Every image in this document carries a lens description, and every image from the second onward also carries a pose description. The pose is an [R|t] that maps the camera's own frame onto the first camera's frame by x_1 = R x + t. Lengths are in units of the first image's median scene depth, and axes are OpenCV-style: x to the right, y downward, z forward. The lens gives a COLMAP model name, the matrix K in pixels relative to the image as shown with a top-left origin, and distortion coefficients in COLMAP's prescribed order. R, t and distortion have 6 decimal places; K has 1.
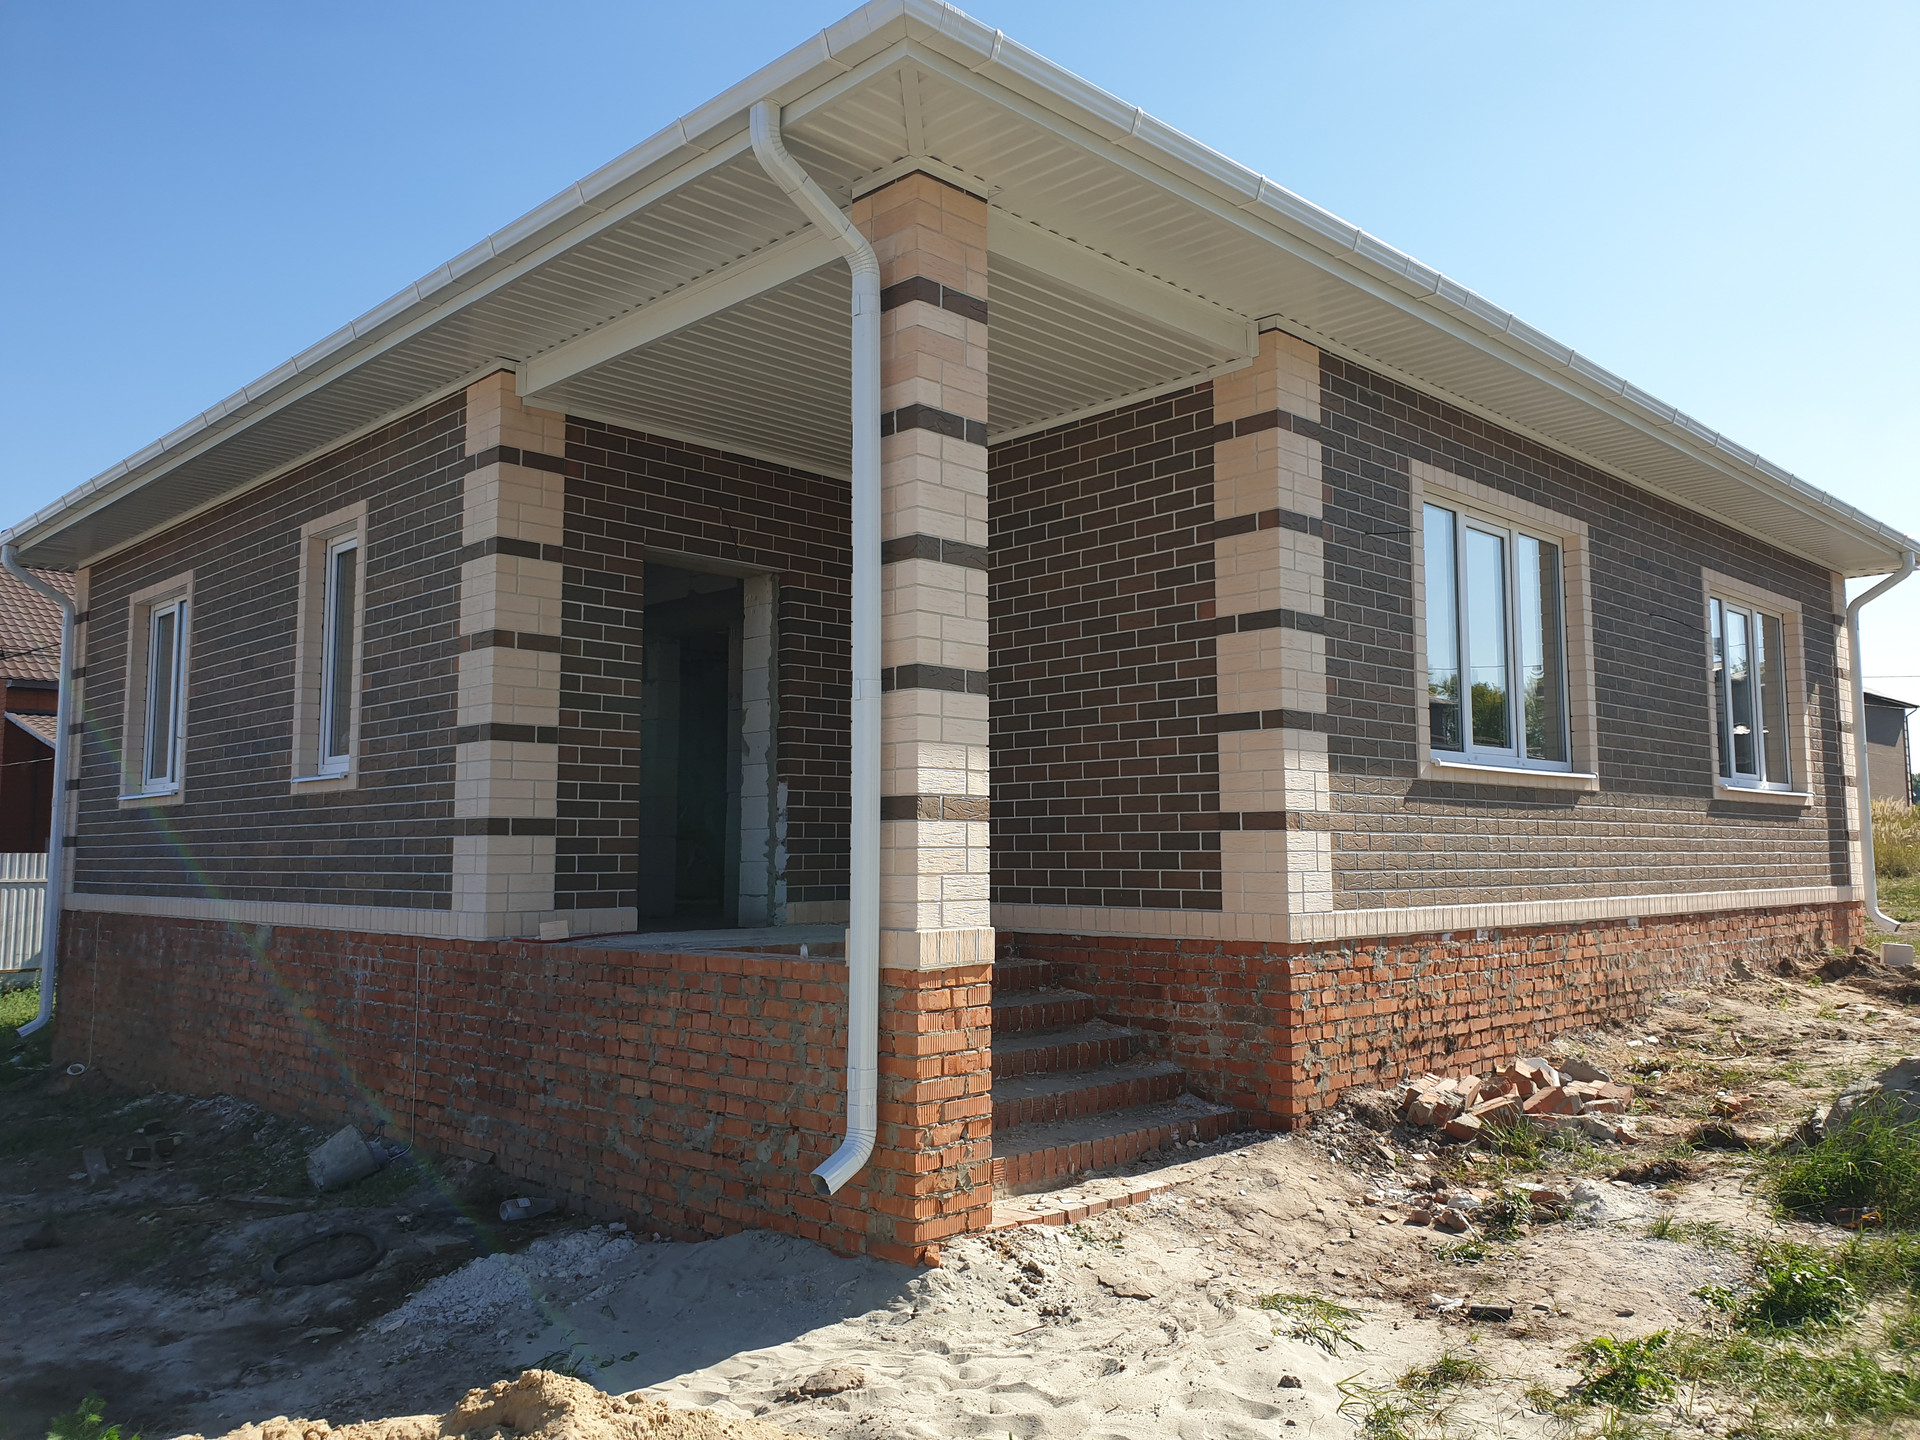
lens RADIAL K [[1507.1, 0, 960.0], [0, 1507.1, 720.0], [0, 0, 1]] dist [0.111831, -0.313274]
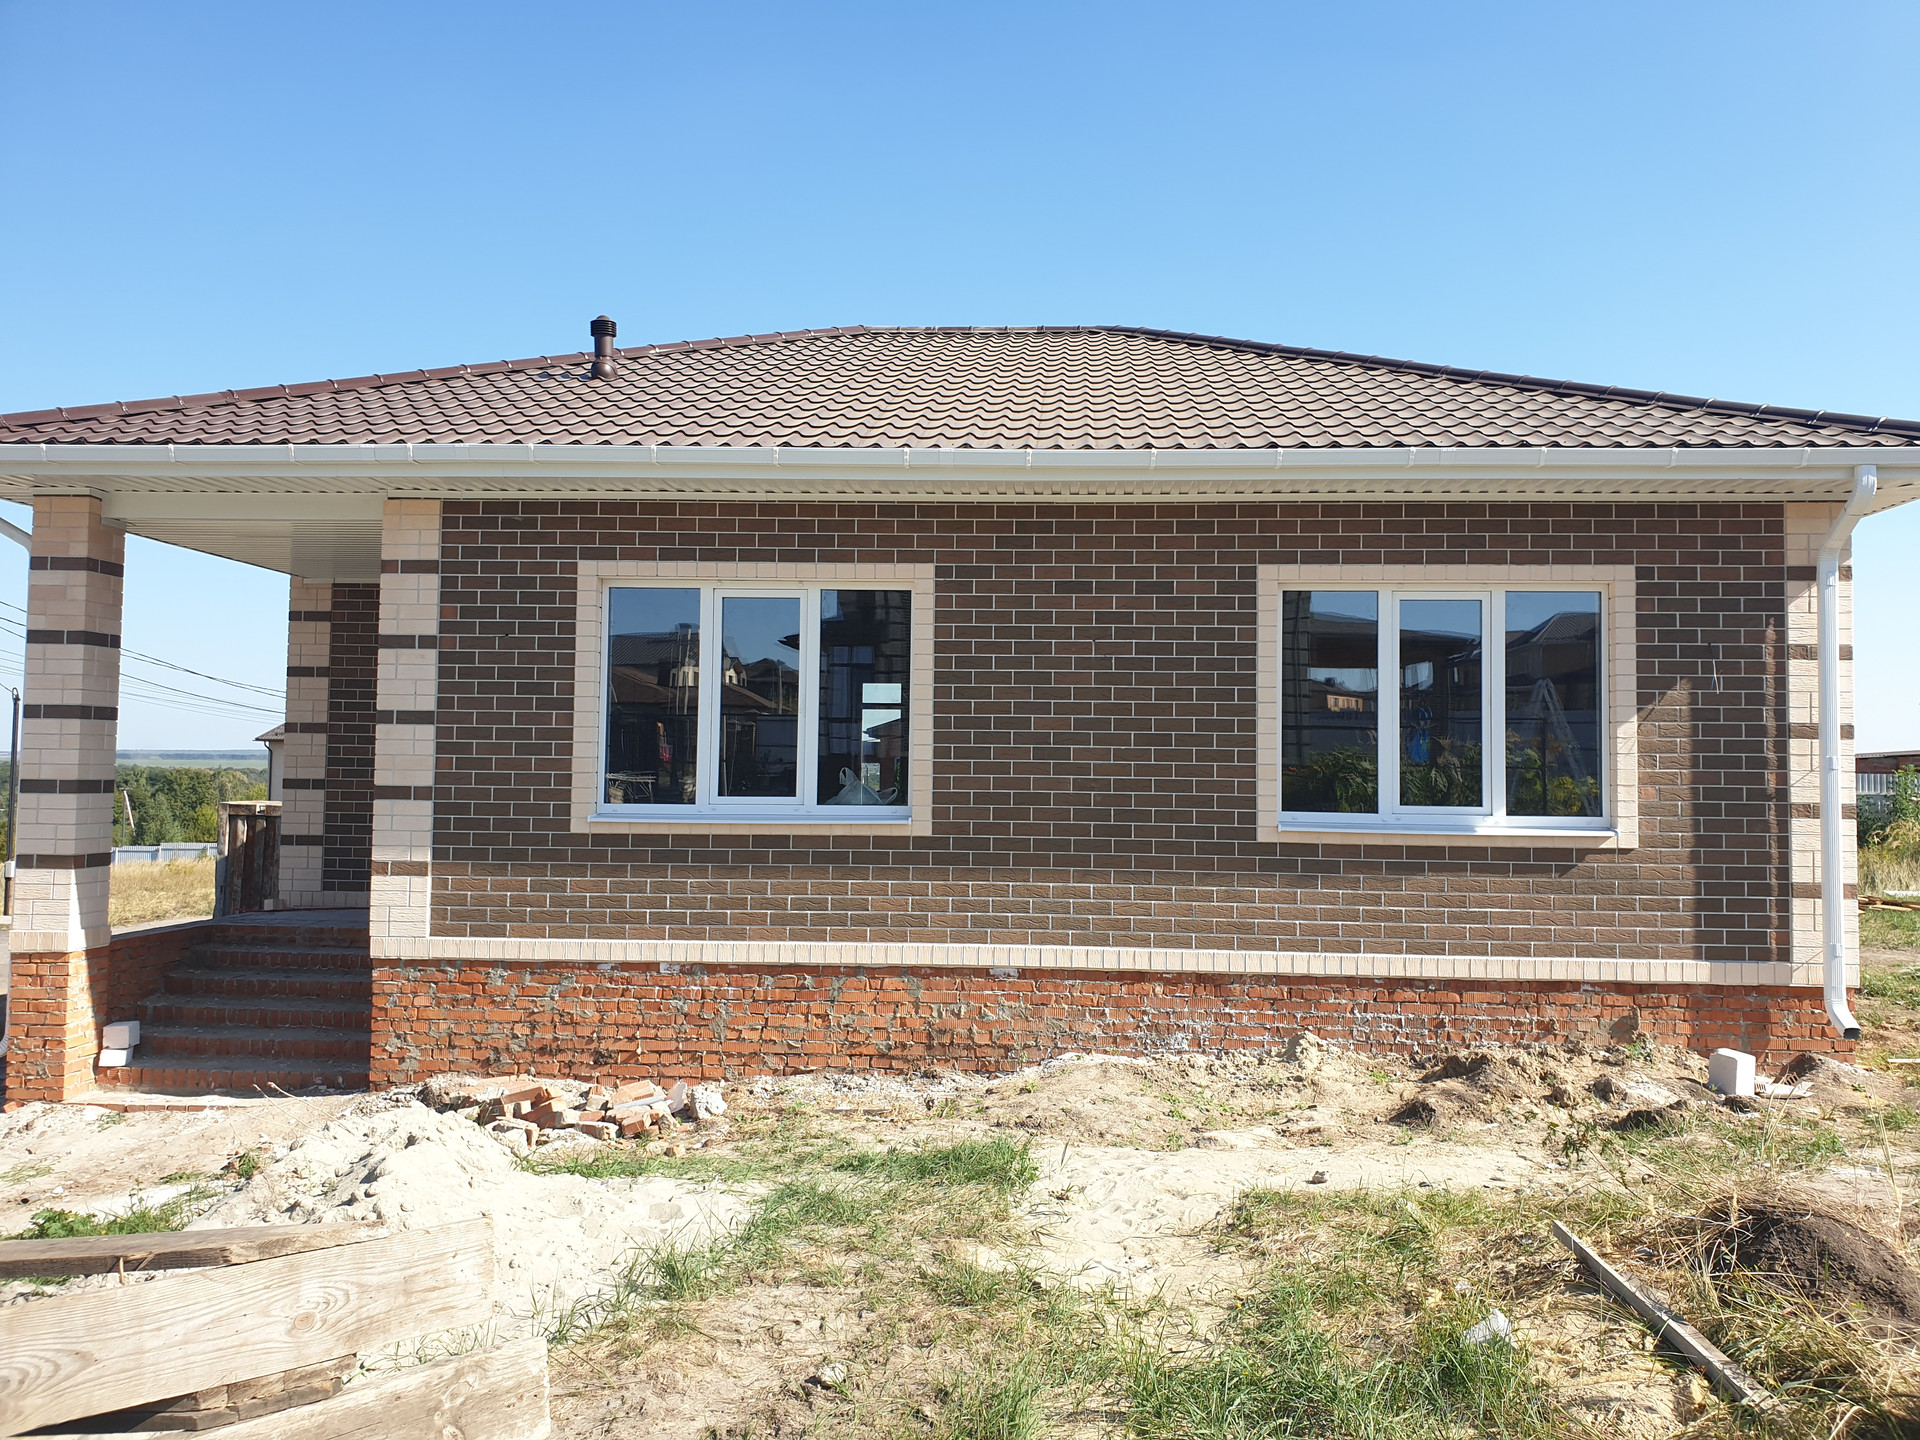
lens RADIAL K [[1507.1, 0, 960.0], [0, 1507.1, 720.0], [0, 0, 1]] dist [0.111831, -0.313274]
pose [[0.644605, -0.013350, -0.764399, 1.444358], [0.054506, 0.998106, 0.028533, -0.069048], [0.762570, -0.060057, 0.644112, 0.478432]]
